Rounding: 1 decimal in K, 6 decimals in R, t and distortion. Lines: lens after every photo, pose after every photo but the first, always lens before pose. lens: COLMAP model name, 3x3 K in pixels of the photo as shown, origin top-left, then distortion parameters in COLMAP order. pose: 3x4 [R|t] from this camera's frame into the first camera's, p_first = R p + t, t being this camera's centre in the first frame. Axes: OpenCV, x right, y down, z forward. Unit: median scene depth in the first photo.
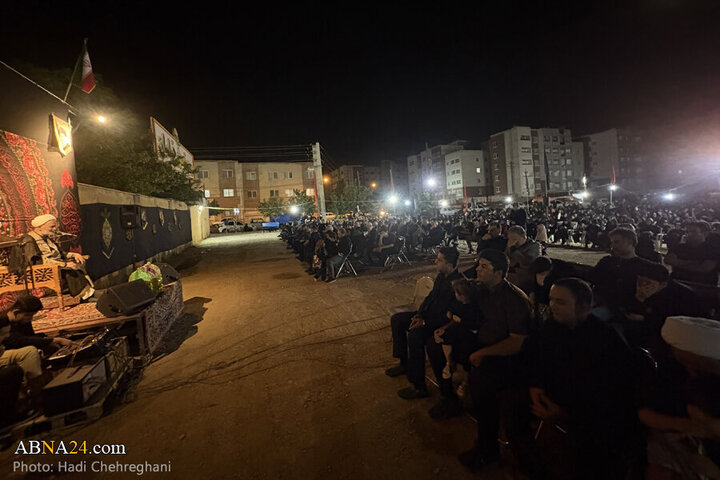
lens RADIAL K [[286.9, 0, 359.8], [0, 286.9, 208.9], [0, 0, 1]] dist [0.000310, -0.000271]
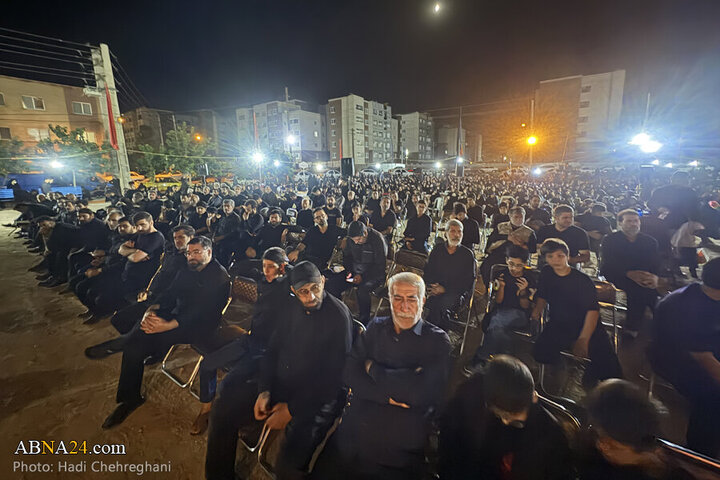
lens RADIAL K [[286.9, 0, 359.8], [0, 286.9, 208.9], [0, 0, 1]] dist [0.000310, -0.000271]
pose [[0.828738, -0.031682, 0.558739, -0.022028], [-0.039783, 0.992535, 0.115286, 0.000383], [-0.558221, -0.117770, 0.821291, 0.087874]]
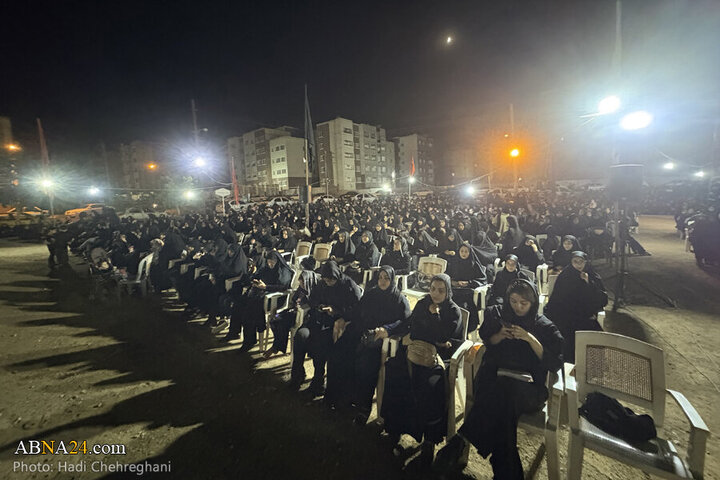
lens RADIAL K [[286.9, 0, 359.8], [0, 286.9, 208.9], [0, 0, 1]] dist [0.000310, -0.000271]
pose [[0.860346, -0.004763, 0.509689, 0.098710], [-0.010755, 0.999564, 0.027494, -0.002951], [-0.509598, -0.029136, 0.859919, 0.107163]]
